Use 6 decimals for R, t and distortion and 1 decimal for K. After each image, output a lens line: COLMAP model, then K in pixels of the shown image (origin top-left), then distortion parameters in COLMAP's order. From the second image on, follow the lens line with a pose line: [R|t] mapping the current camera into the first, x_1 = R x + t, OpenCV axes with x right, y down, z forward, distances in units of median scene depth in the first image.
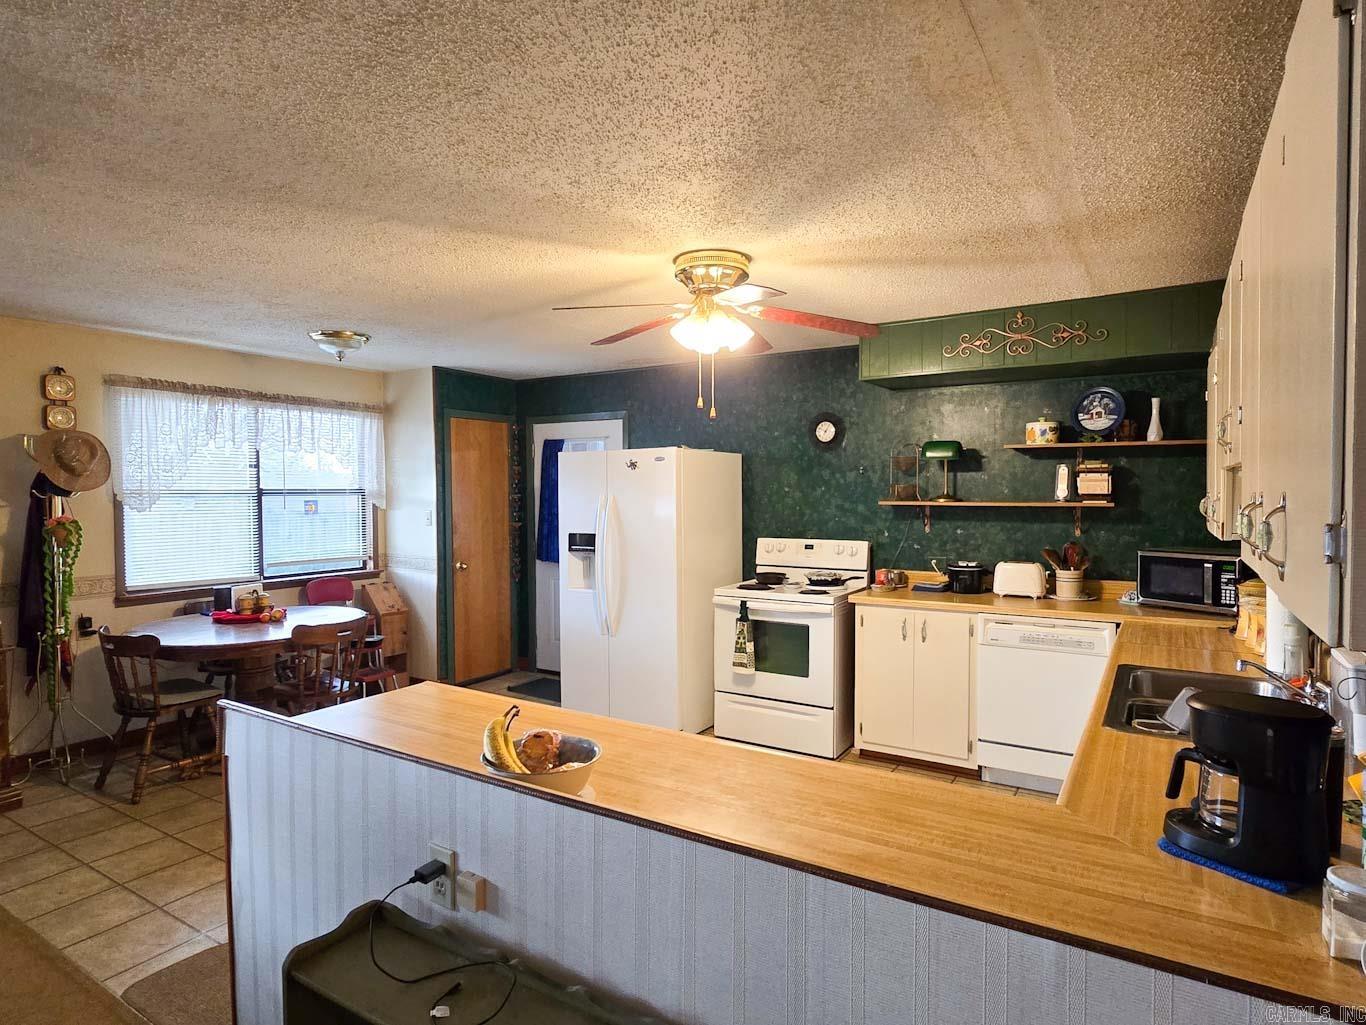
lens RADIAL K [[763.2, 0, 699.5], [0, 763.2, 515.8], [0, 0, 1]] dist [-0.003443, -0.002269]
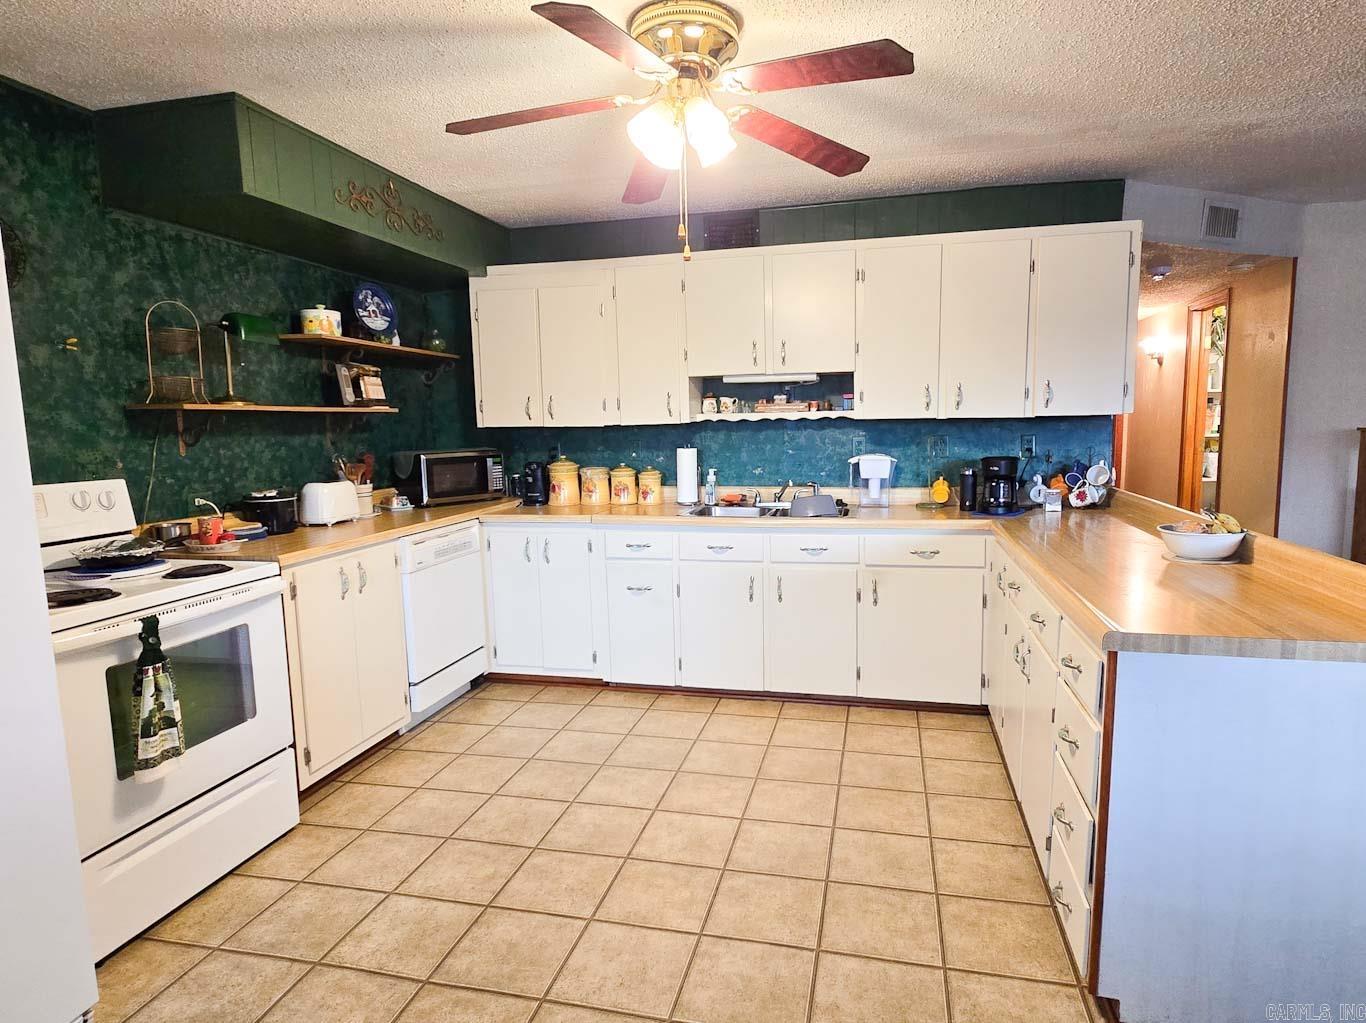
lens RADIAL K [[781.6, 0, 699.6], [0, 781.6, 515.1], [0, 0, 1]] dist [-0.003049, 0.000249]
pose [[-0.311838, -0.104825, 0.944335, -0.452979], [0.050941, 0.990621, 0.126784, 0.009573], [-0.948769, 0.087642, -0.303573, 0.797116]]
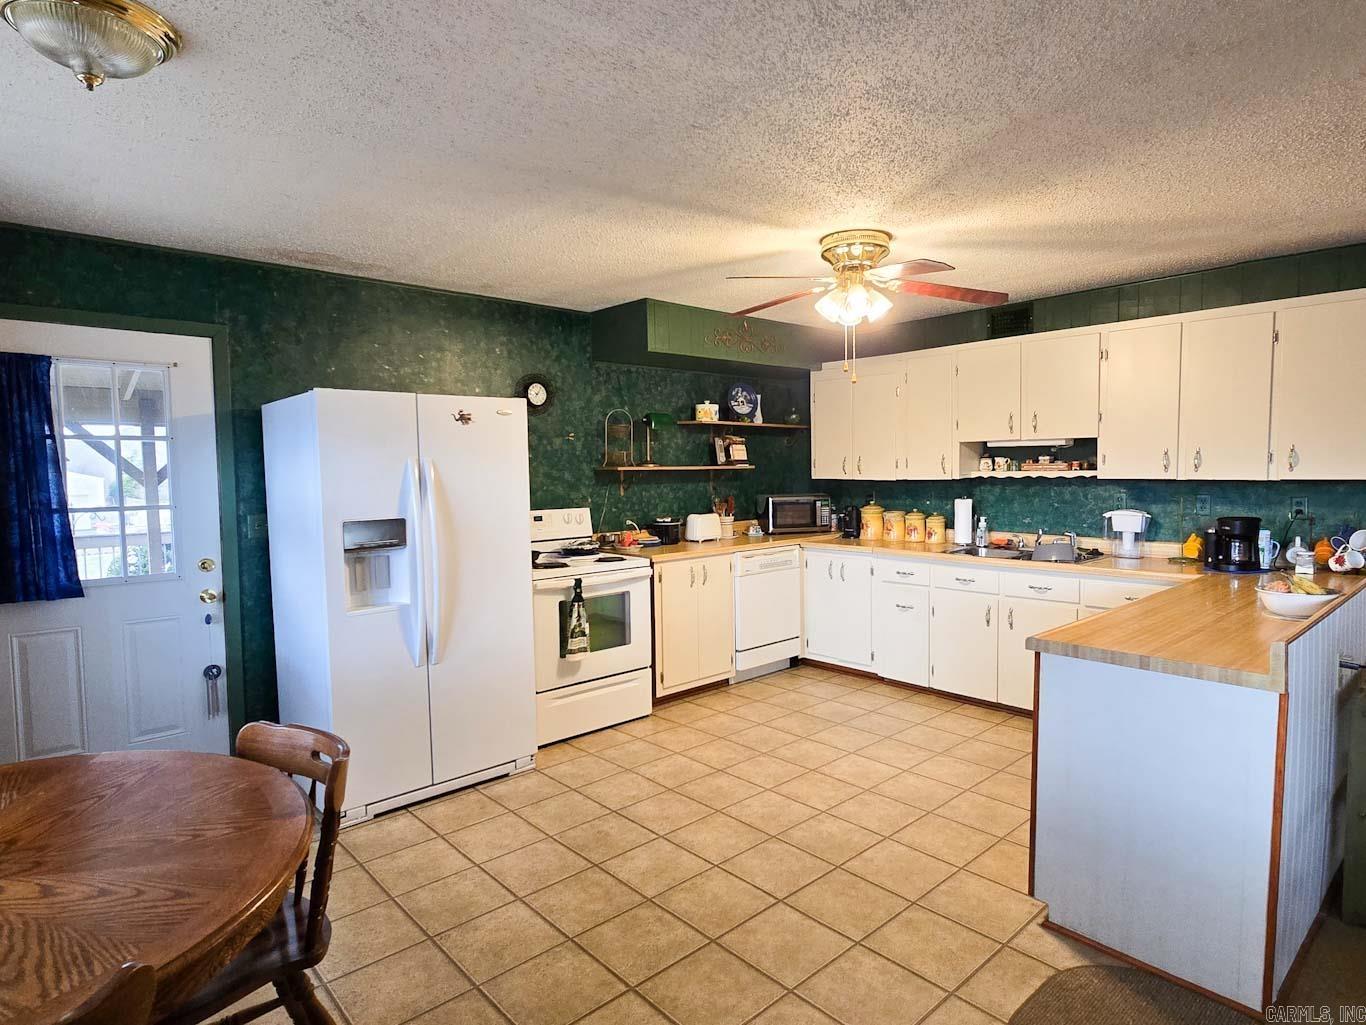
lens RADIAL K [[763.2, 0, 699.5], [0, 763.2, 515.8], [0, 0, 1]] dist [-0.003443, -0.002269]
pose [[0.275747, -0.062569, 0.959192, -0.727780], [0.044020, 0.997654, 0.052423, -0.002473], [-0.960222, 0.027769, 0.277854, 0.591052]]
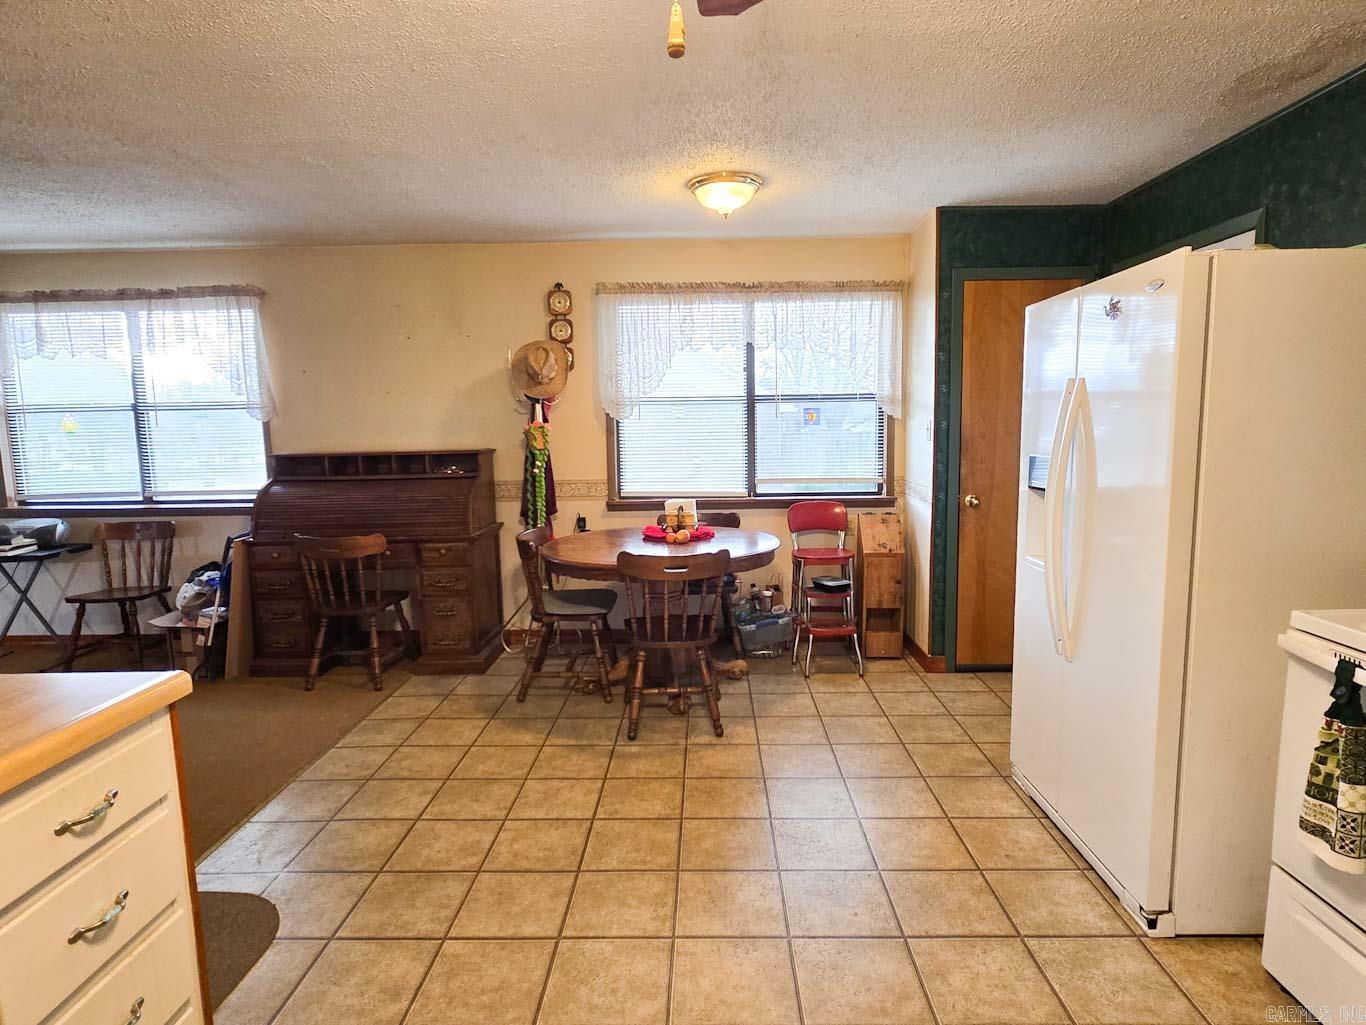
lens RADIAL K [[763.2, 0, 699.5], [0, 763.2, 515.8], [0, 0, 1]] dist [-0.003443, -0.002269]
pose [[0.504604, 0.100848, -0.857440, 0.193579], [-0.016127, 0.994082, 0.107428, 0.011603], [0.863200, -0.040381, 0.503245, 0.552638]]
